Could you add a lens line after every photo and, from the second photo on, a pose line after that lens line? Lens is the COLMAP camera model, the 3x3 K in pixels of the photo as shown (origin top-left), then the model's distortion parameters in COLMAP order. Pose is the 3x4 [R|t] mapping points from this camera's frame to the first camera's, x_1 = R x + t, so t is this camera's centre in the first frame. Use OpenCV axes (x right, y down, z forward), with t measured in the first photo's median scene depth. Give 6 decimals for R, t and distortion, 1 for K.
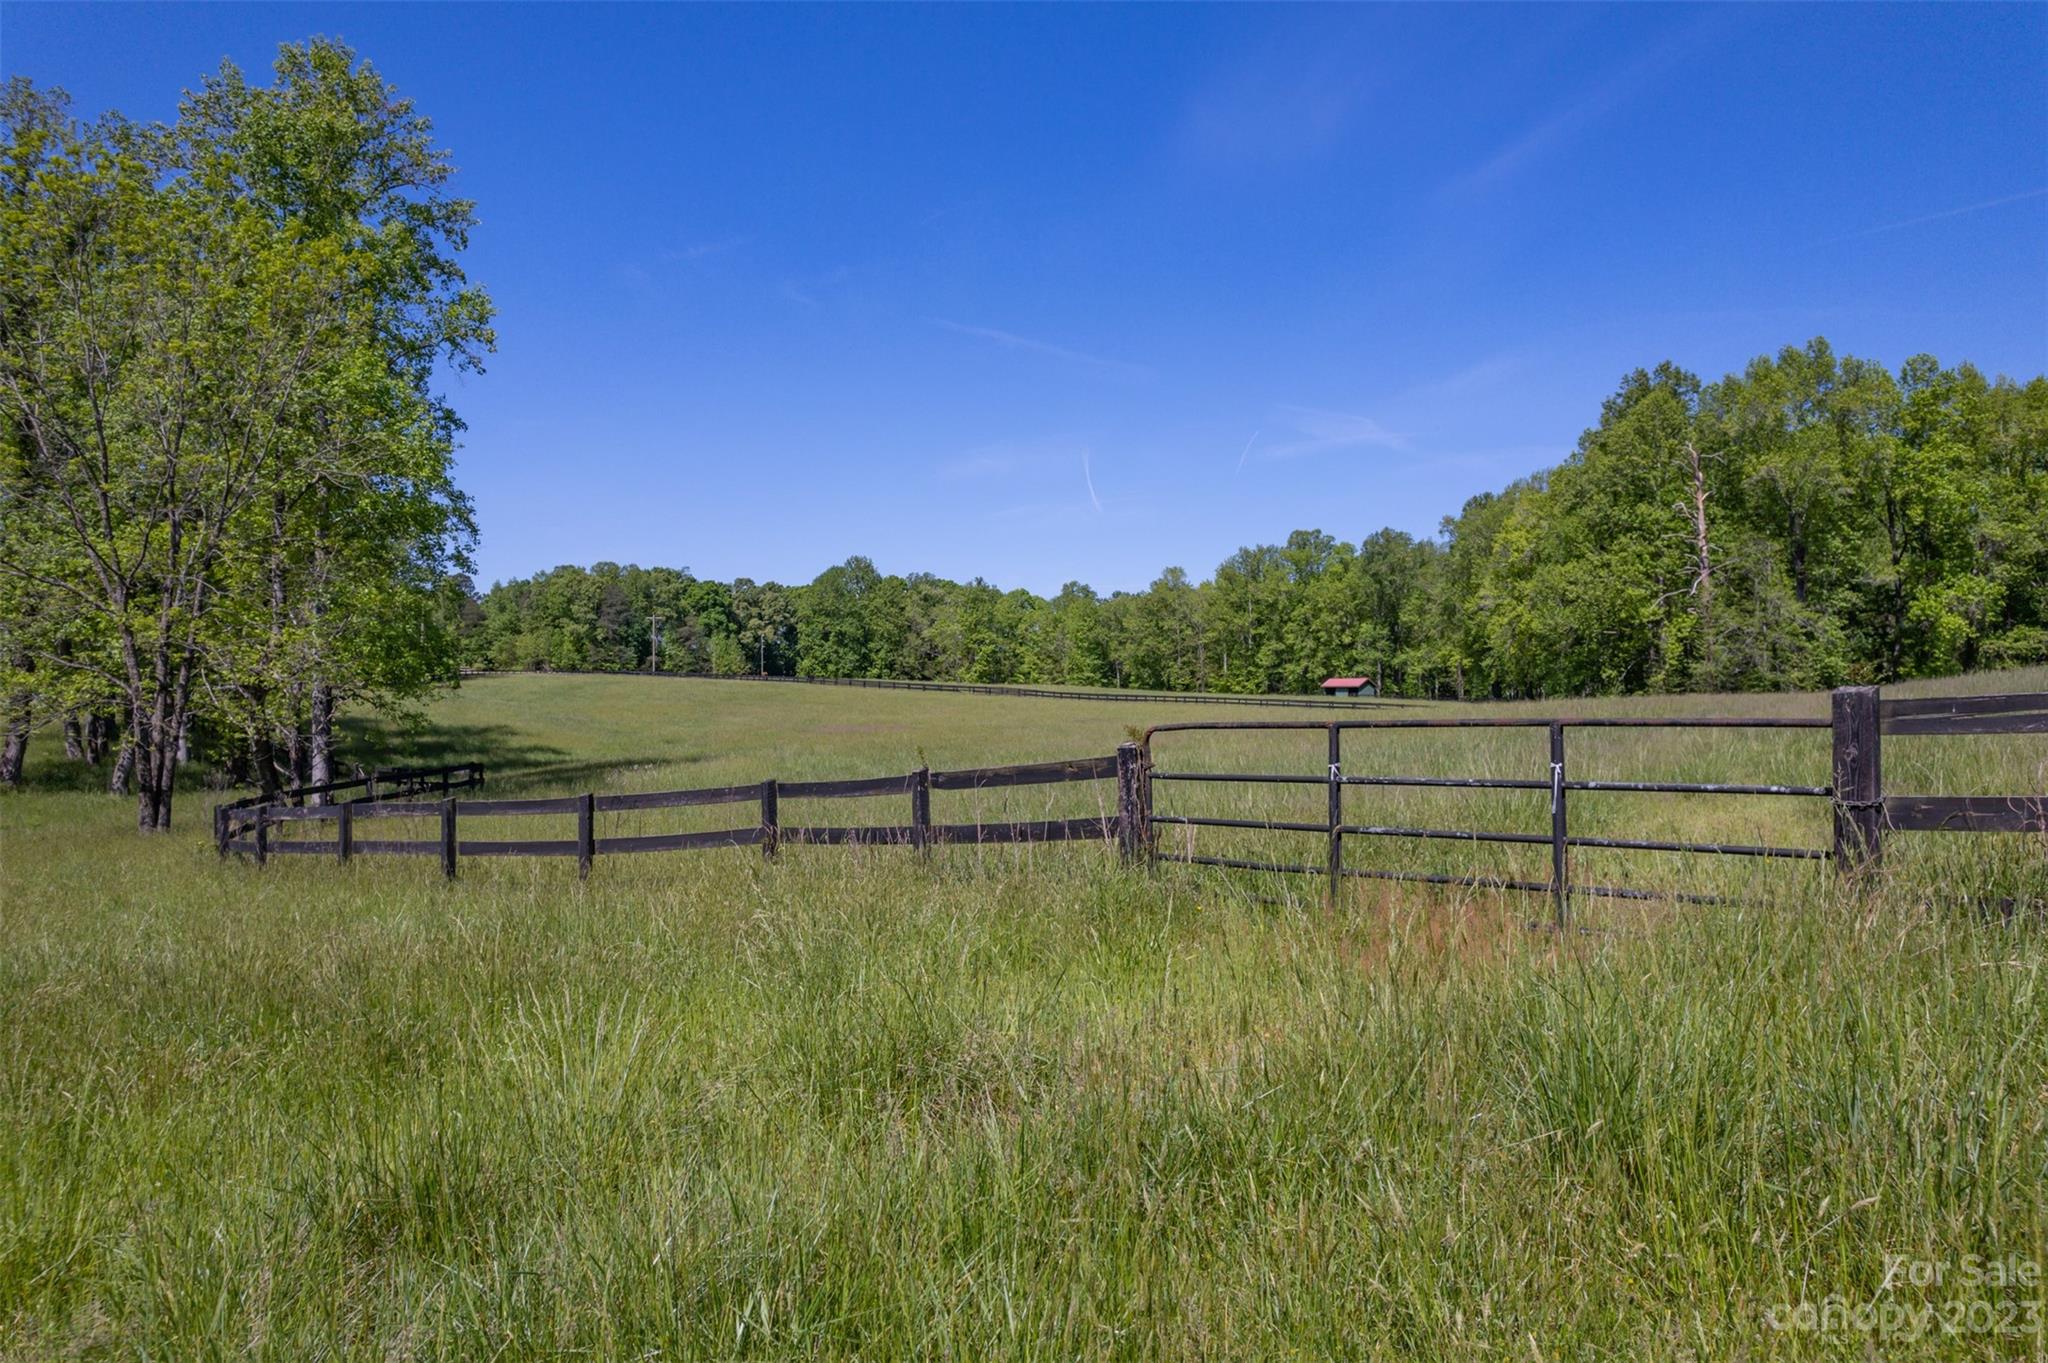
lens RADIAL K [[1312.5, 0, 1033.9], [0, 1312.5, 692.2], [0, 0, 1]] dist [-0.076727, 0.069484]
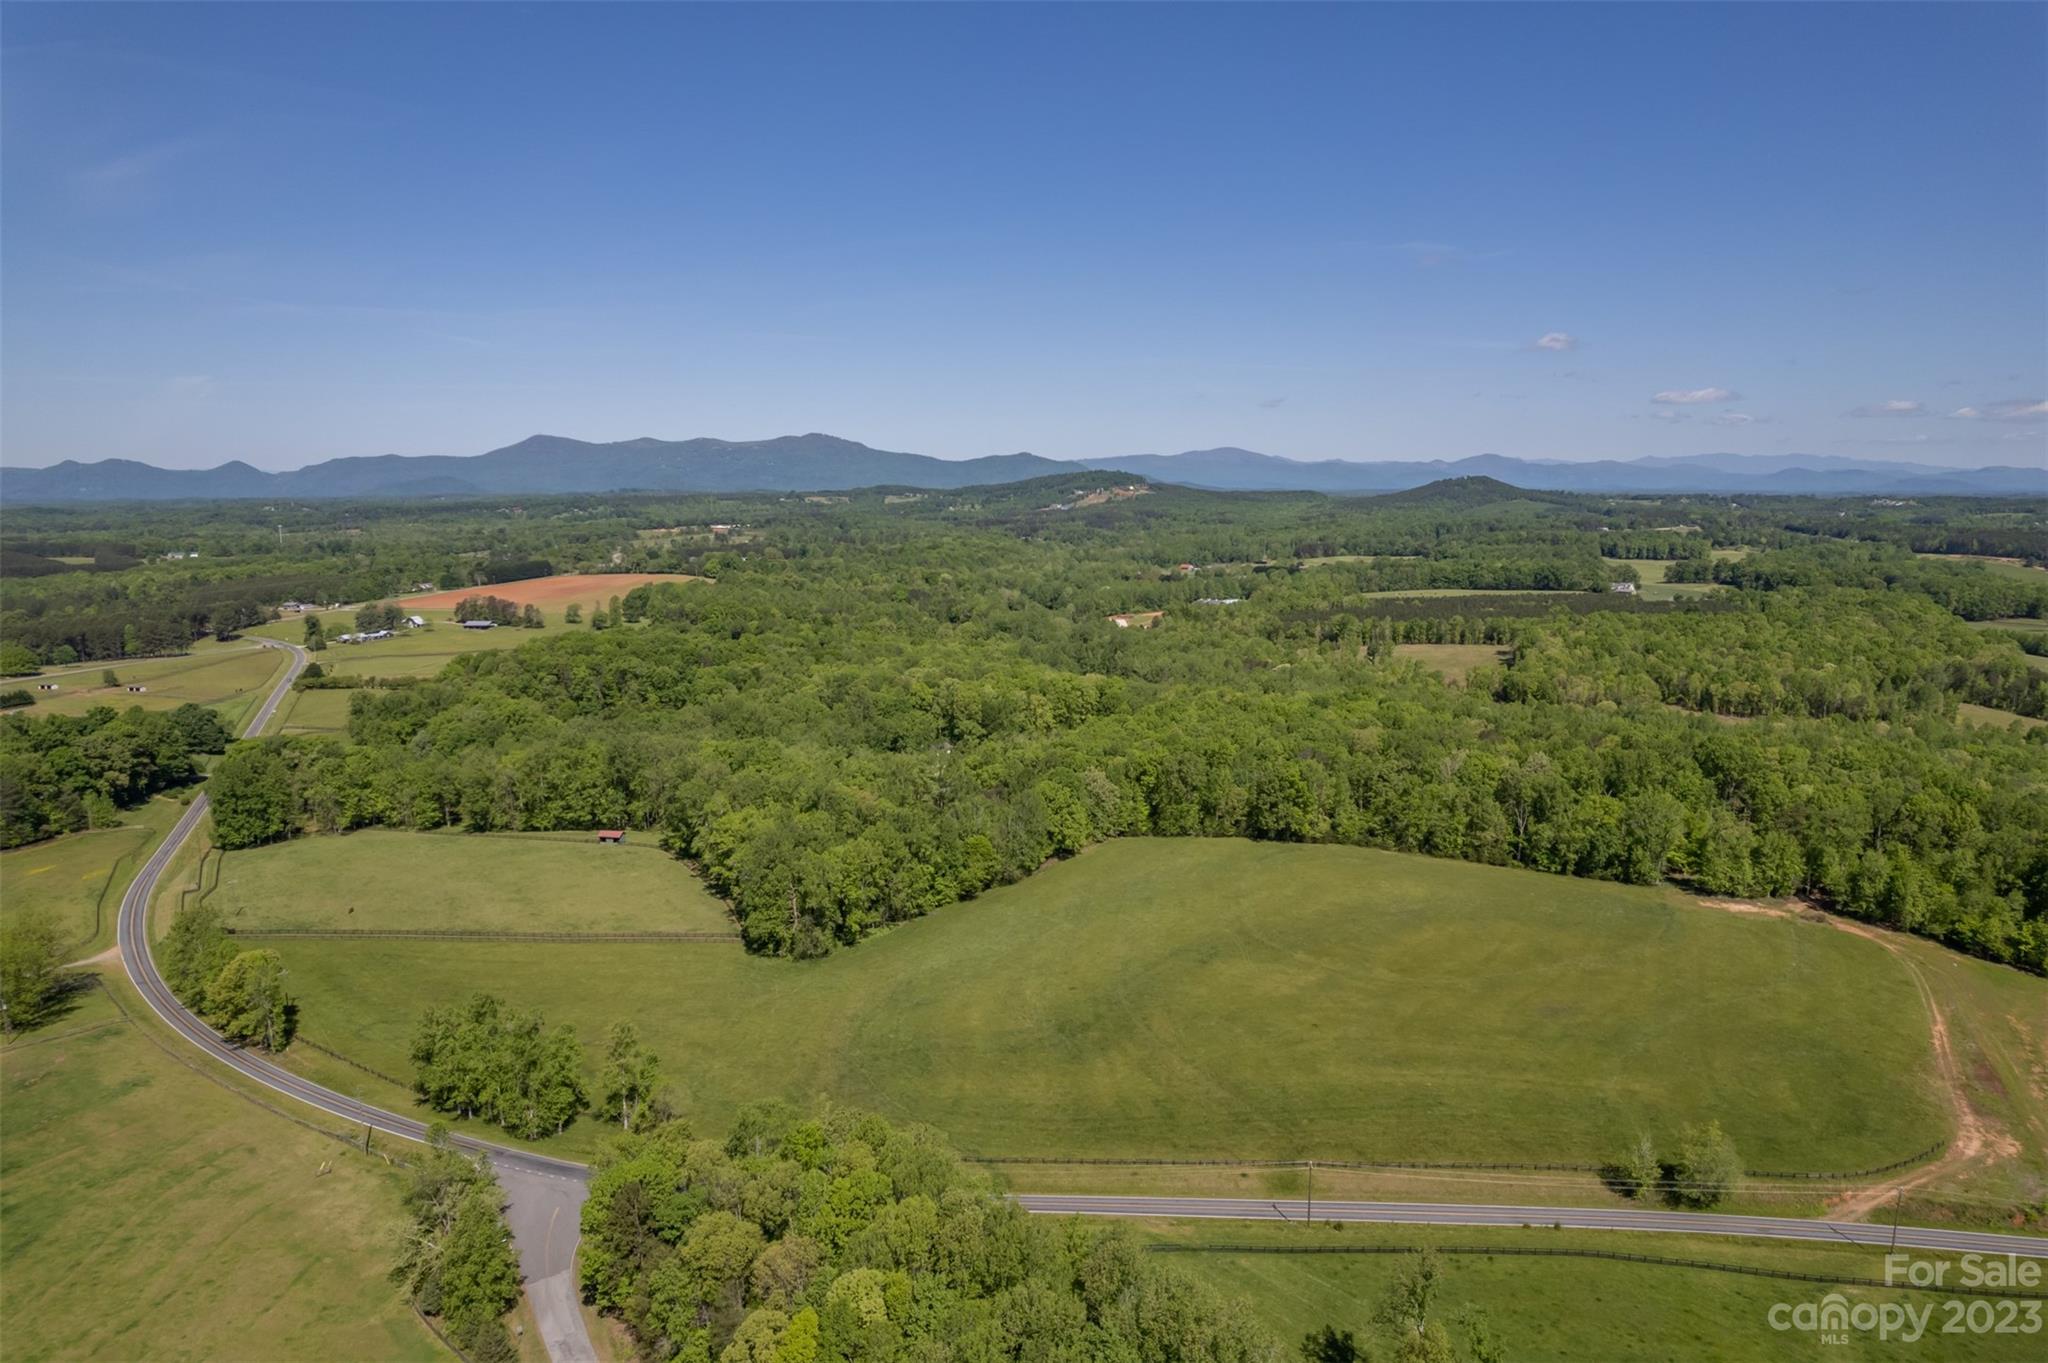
lens RADIAL K [[1312.5, 0, 1037.3], [0, 1312.5, 685.9], [0, 0, 1]] dist [-0.076727, 0.069484]
pose [[0.761952, -0.104327, 0.639175, -1.076951], [0.000430, 0.987021, 0.160590, -1.162293], [-0.647633, -0.122087, 0.752107, -1.838328]]
